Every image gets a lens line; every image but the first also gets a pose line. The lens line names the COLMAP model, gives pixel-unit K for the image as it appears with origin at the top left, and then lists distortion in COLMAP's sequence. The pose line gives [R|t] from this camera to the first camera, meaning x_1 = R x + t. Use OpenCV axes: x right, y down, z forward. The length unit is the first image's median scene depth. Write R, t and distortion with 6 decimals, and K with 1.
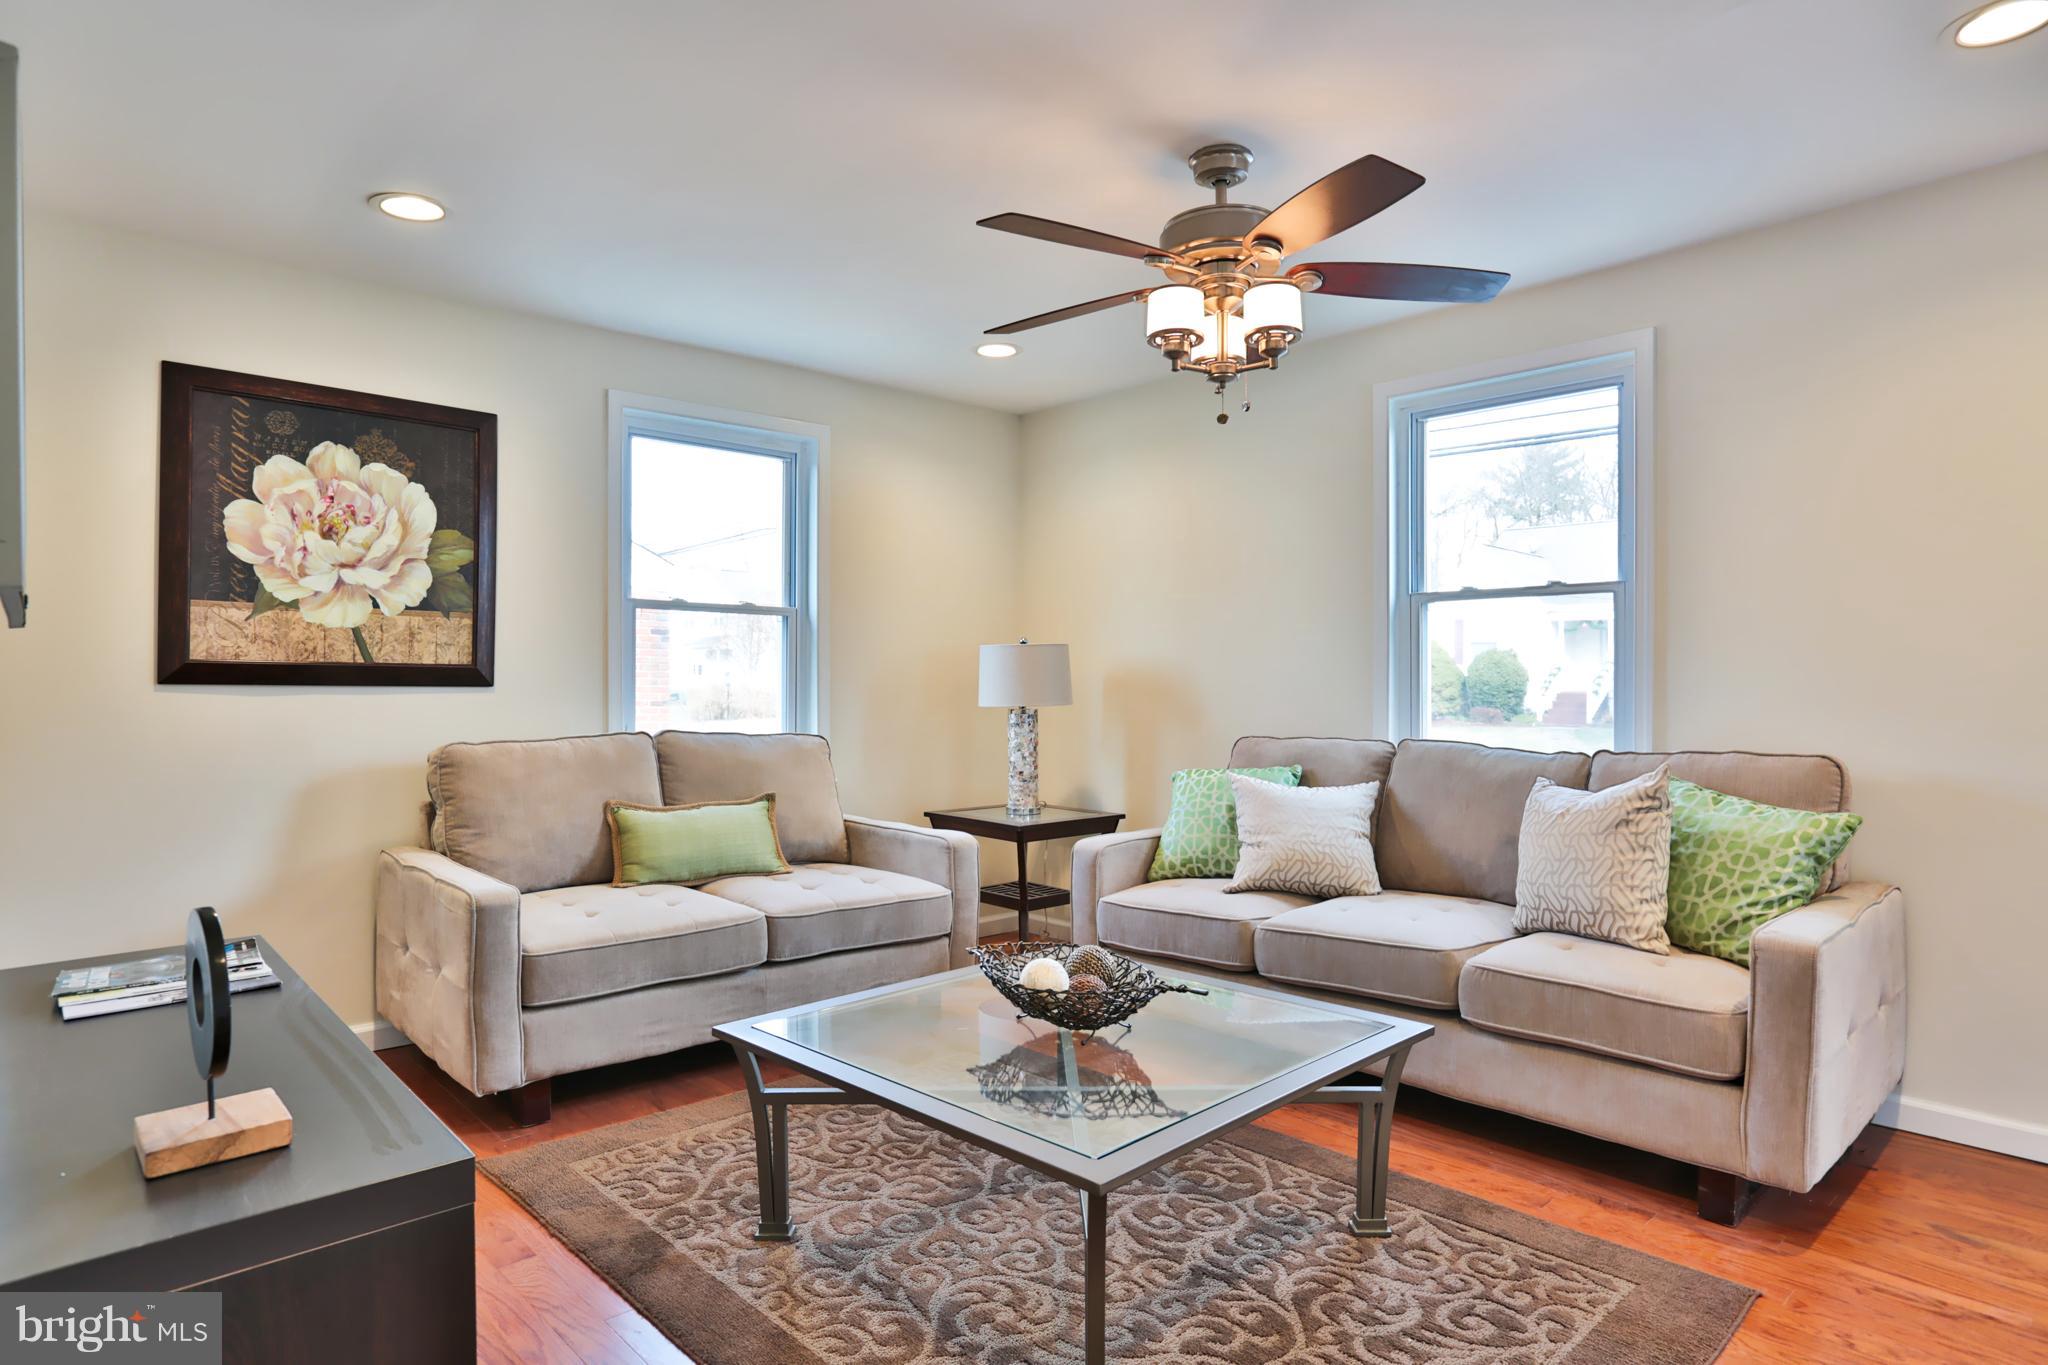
lens RADIAL K [[1152.0, 0, 1039.5], [0, 1152.0, 681.8], [0, 0, 1]] dist [-0.031479, 0.002267]
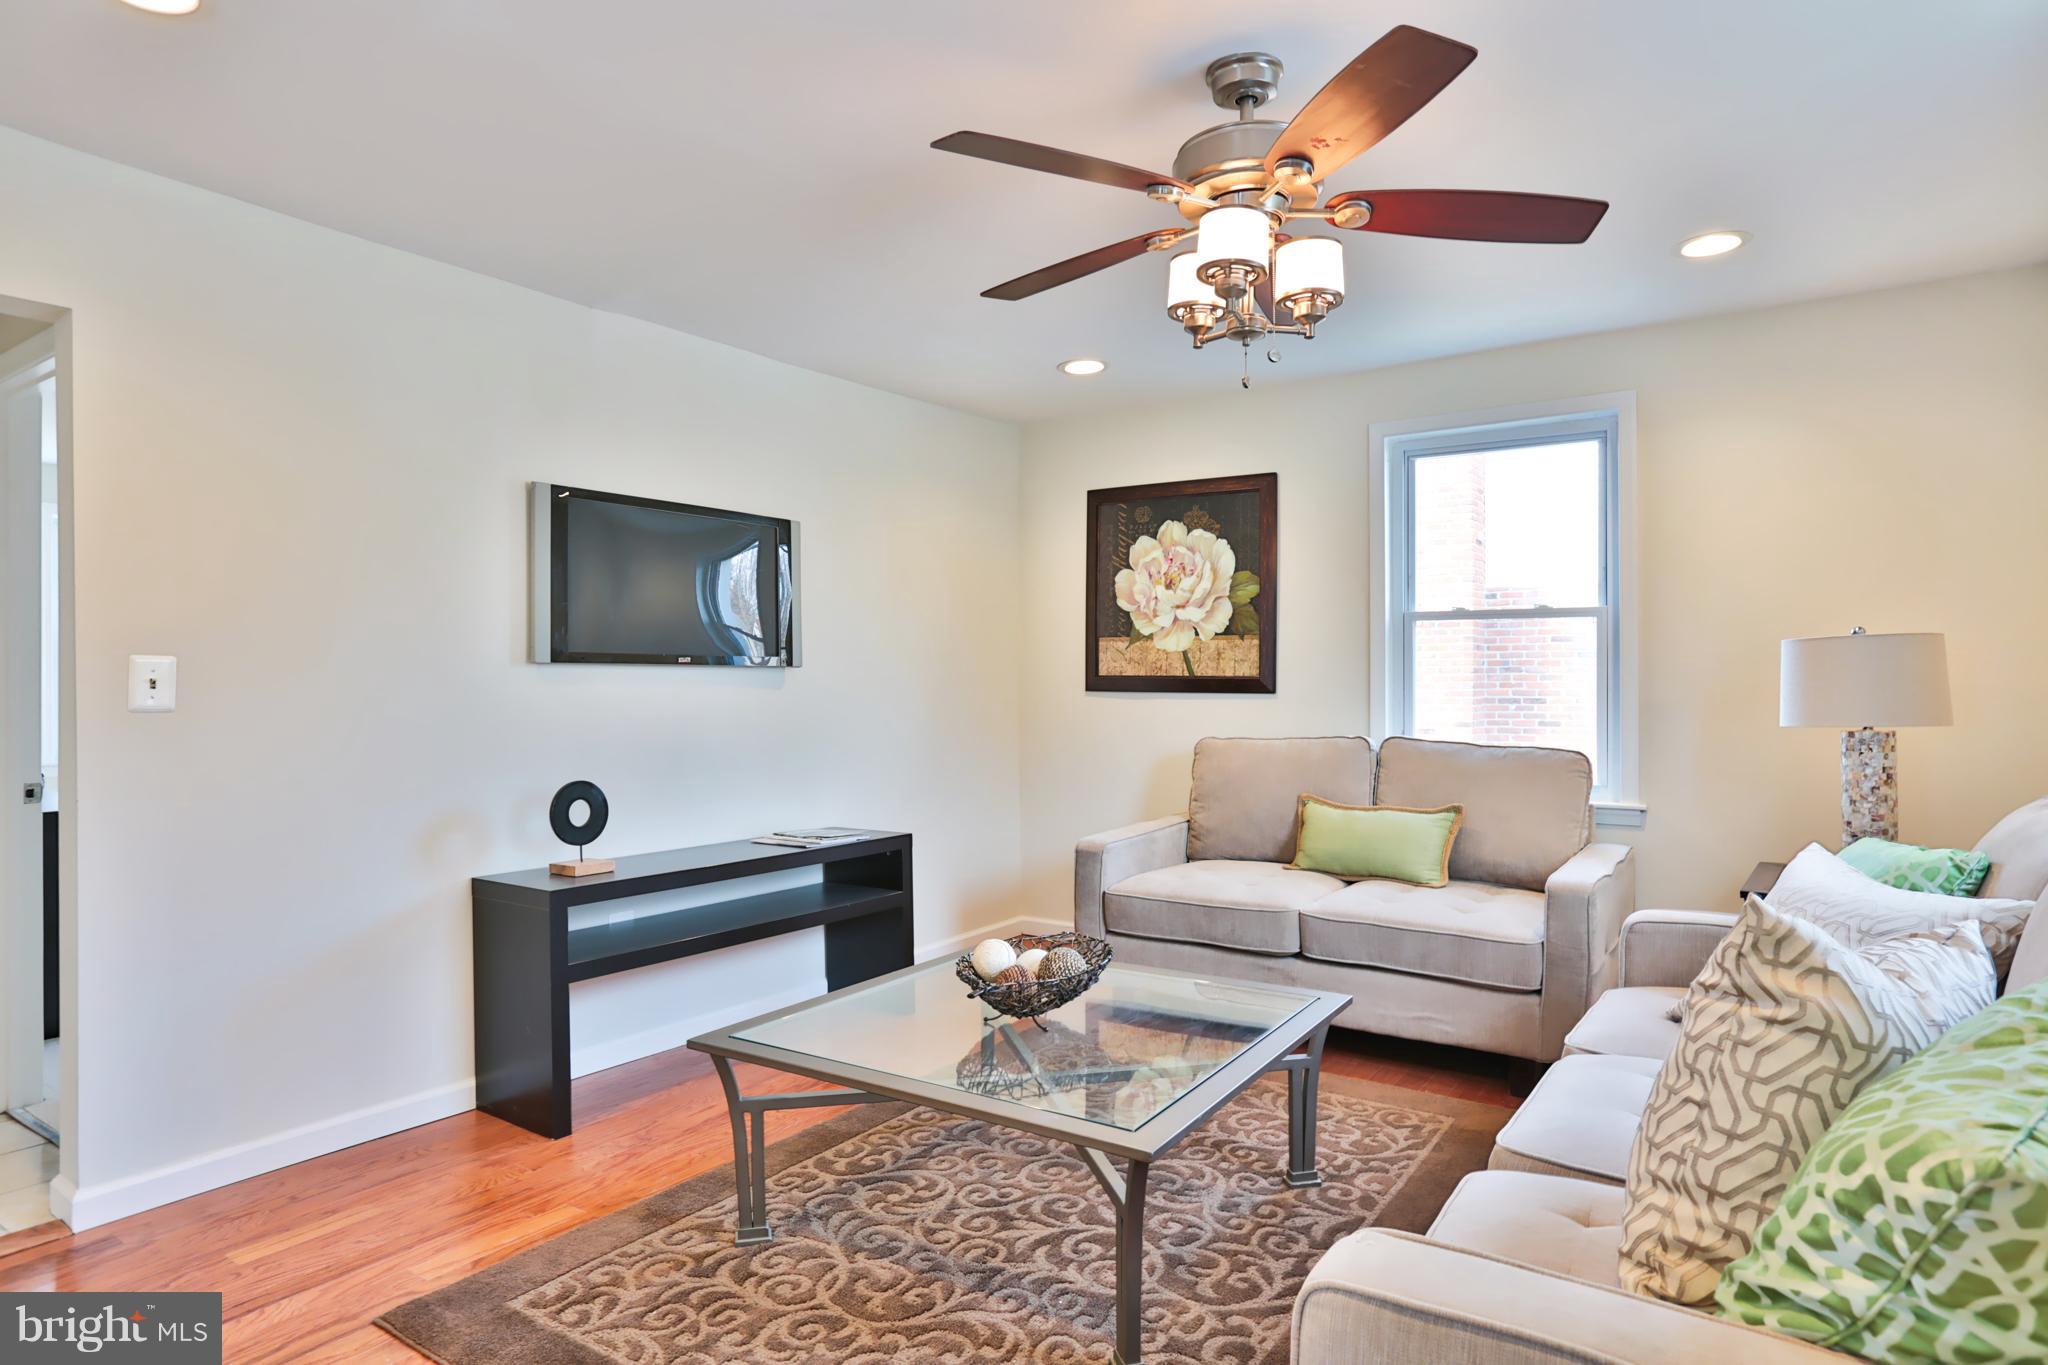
lens RADIAL K [[1152.0, 0, 1036.1], [0, 1152.0, 679.6], [0, 0, 1]] dist [-0.031479, 0.002267]
pose [[0.210267, -0.009076, -0.977602, 0.737452], [-0.001761, 0.999952, -0.009662, 0.001368], [0.977642, 0.003753, 0.210241, 0.531885]]
